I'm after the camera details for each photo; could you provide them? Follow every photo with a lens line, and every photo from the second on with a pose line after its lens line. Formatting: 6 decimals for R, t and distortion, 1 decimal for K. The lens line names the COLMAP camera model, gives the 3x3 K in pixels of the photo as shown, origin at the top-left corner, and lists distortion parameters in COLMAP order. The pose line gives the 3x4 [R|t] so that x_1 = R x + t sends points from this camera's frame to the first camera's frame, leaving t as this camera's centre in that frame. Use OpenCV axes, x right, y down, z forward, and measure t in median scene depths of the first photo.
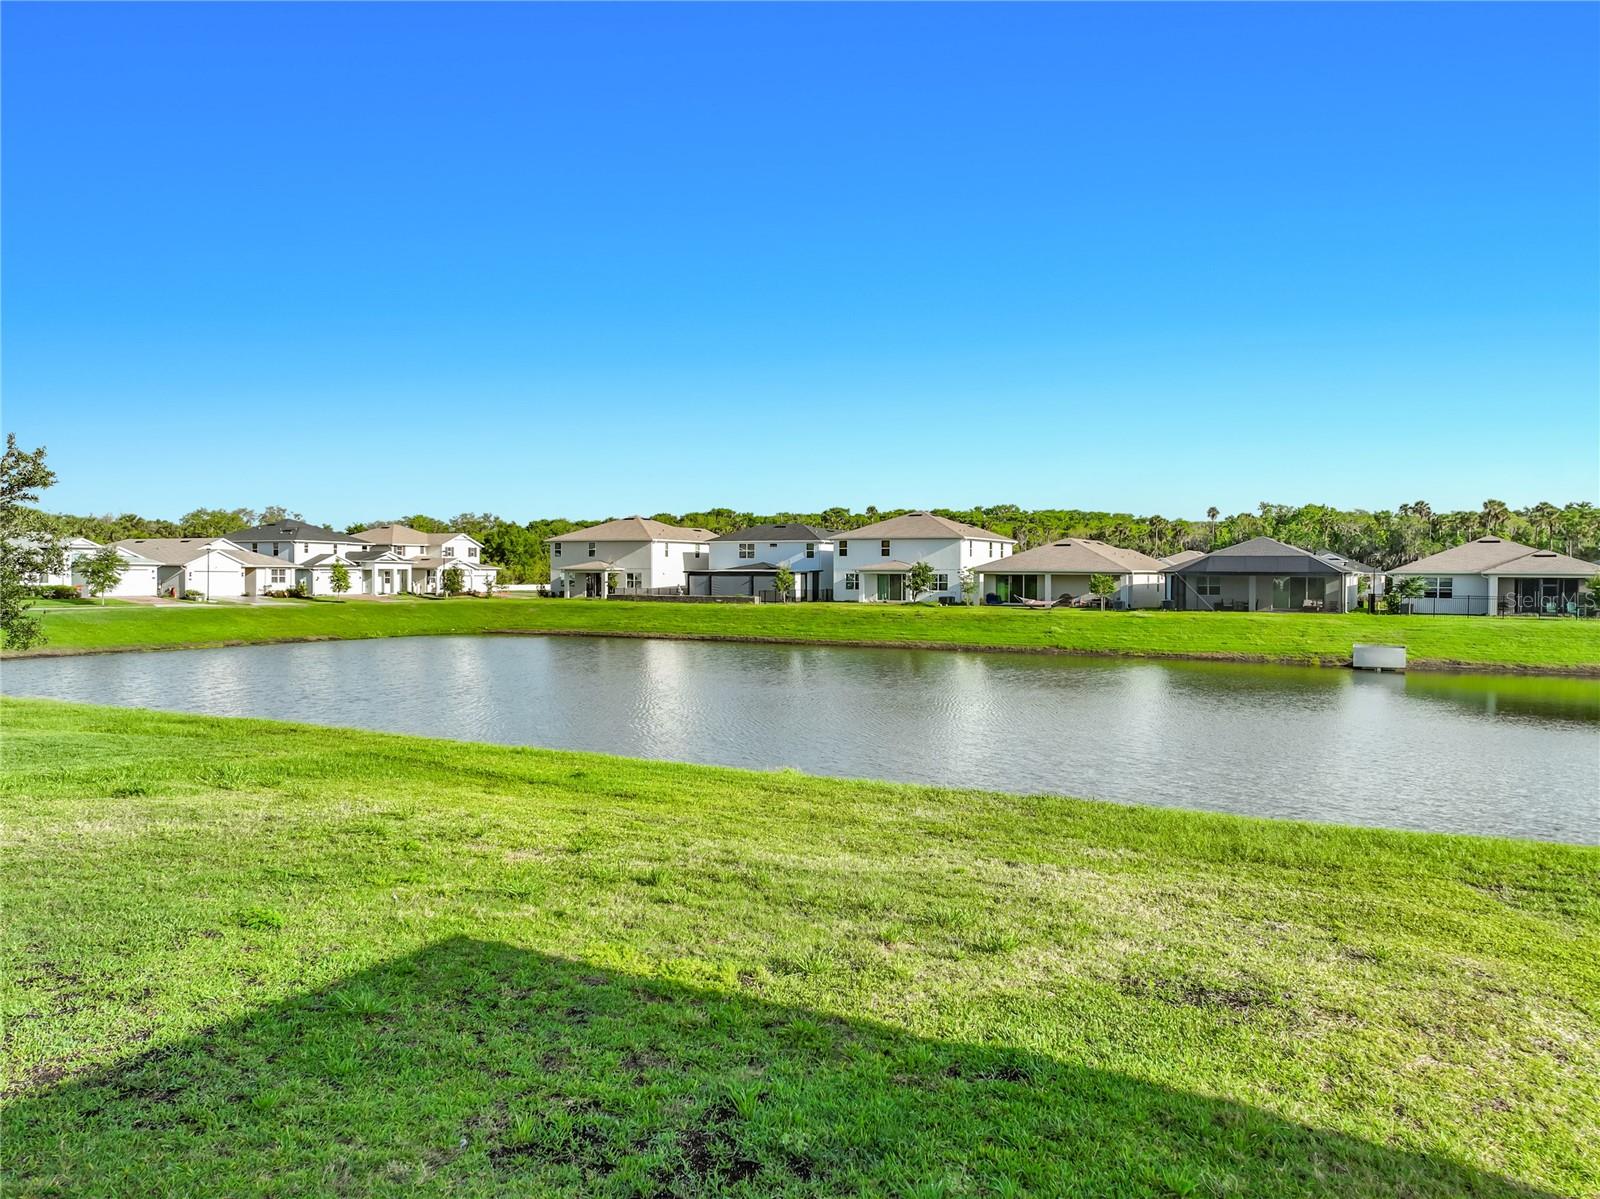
lens RADIAL K [[1171.4, 0, 800.0], [0, 1171.4, 599.5], [0, 0, 1]] dist [0.002852, 0.001200]
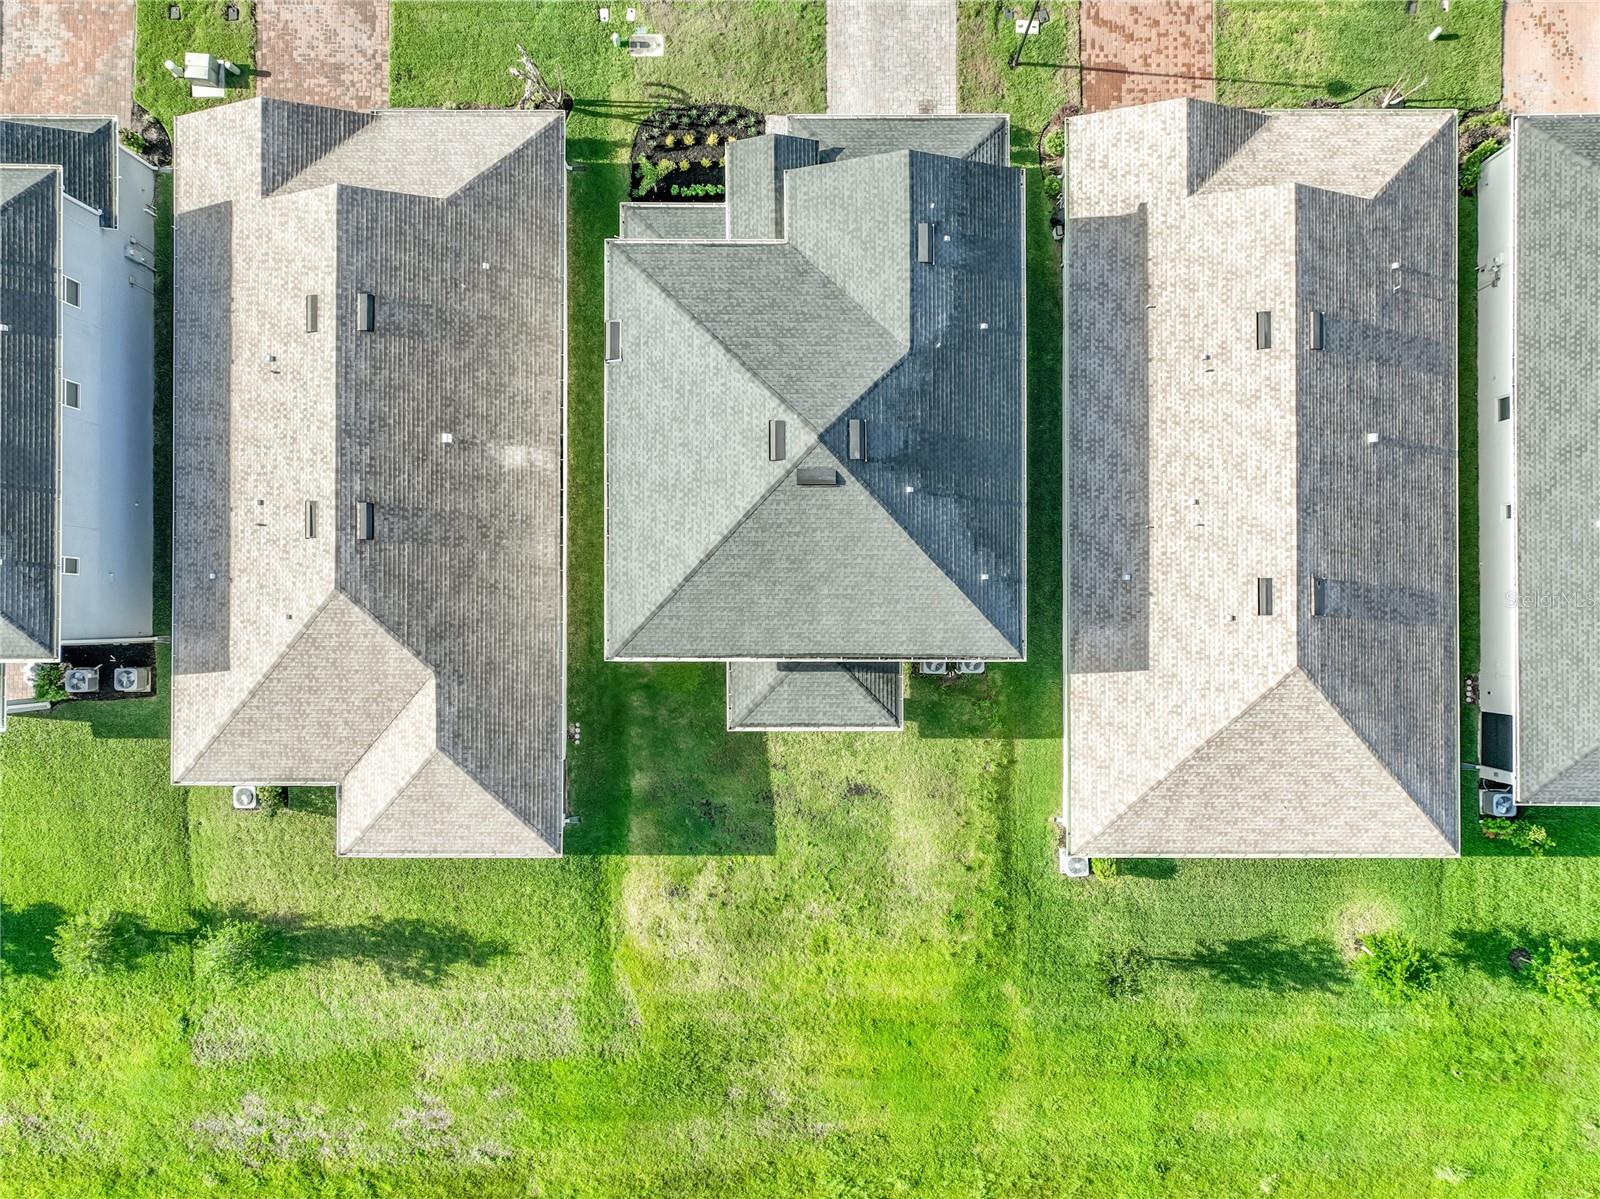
lens RADIAL K [[1113.7, 0, 810.0], [0, 1113.7, 543.6], [0, 0, 1]] dist [0.002786, 0.004753]
pose [[-0.889421, 0.456878, -0.013848, -0.080434], [-0.017109, -0.003001, 0.999849, -0.416985], [0.456768, 0.889524, 0.010486, -0.037917]]
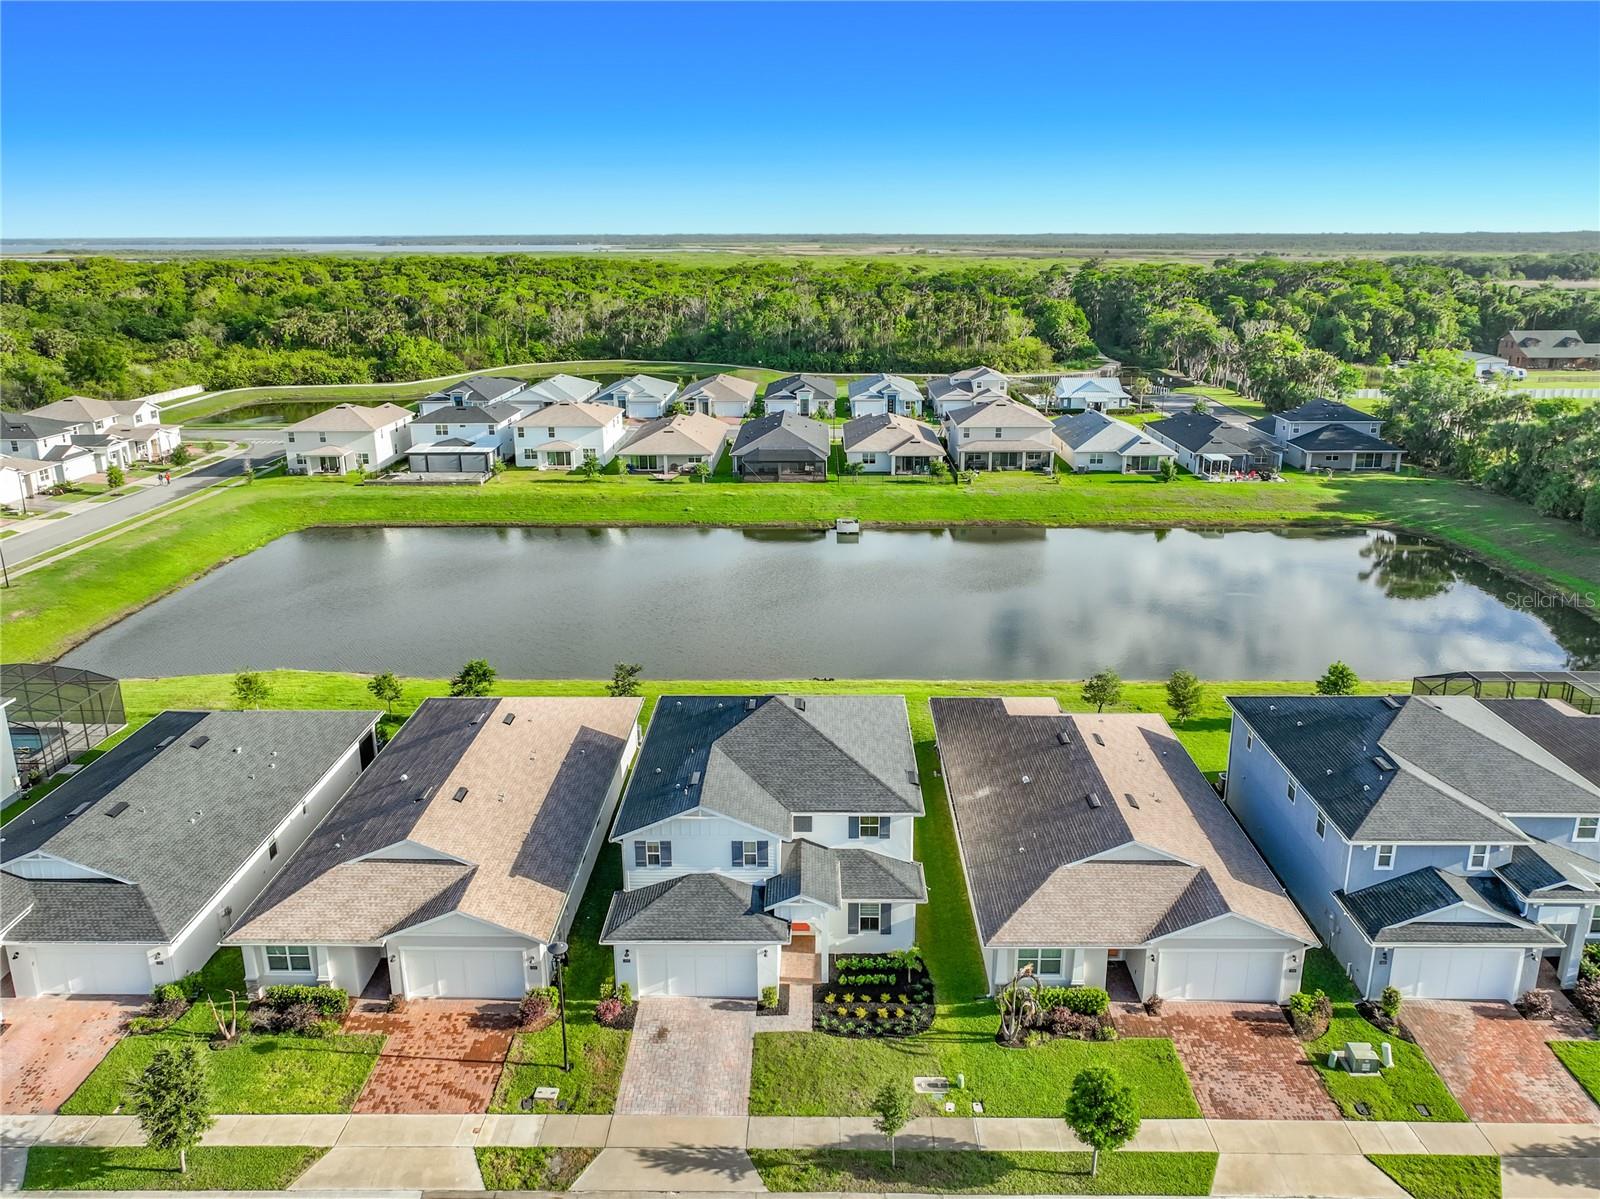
lens RADIAL K [[1171.4, 0, 800.0], [0, 1171.4, 599.5], [0, 0, 1]] dist [0.002852, 0.001200]
pose [[0.898463, -0.147191, 0.413641, -0.330365], [0.025355, 0.957952, 0.285807, -0.289901], [-0.438316, -0.246299, 0.864417, -0.572152]]
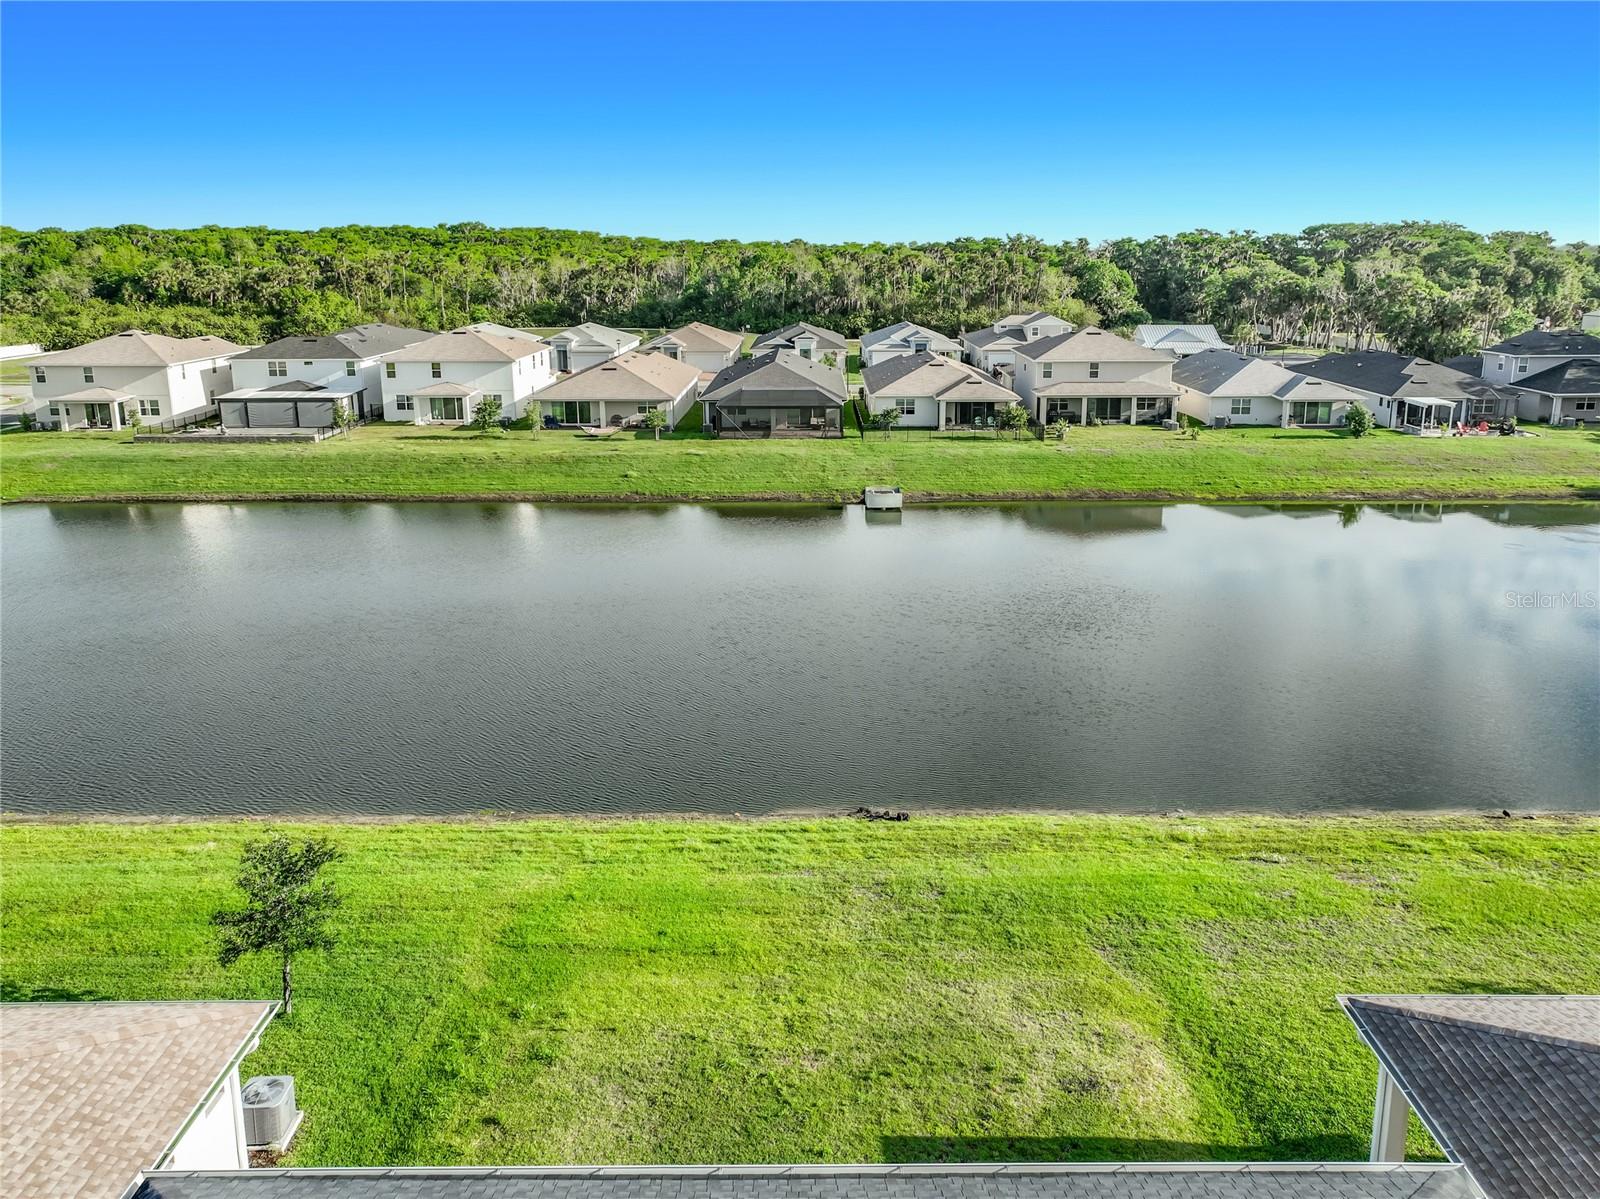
lens RADIAL K [[1169.2, 0, 824.3], [0, 1169.2, 521.2], [0, 0, 1]] dist [0.004144, 0.001294]
pose [[0.885818, -0.114898, 0.449583, -0.114201], [0.019911, 0.977380, 0.210552, -0.136720], [-0.463606, -0.177559, 0.868068, -0.092959]]
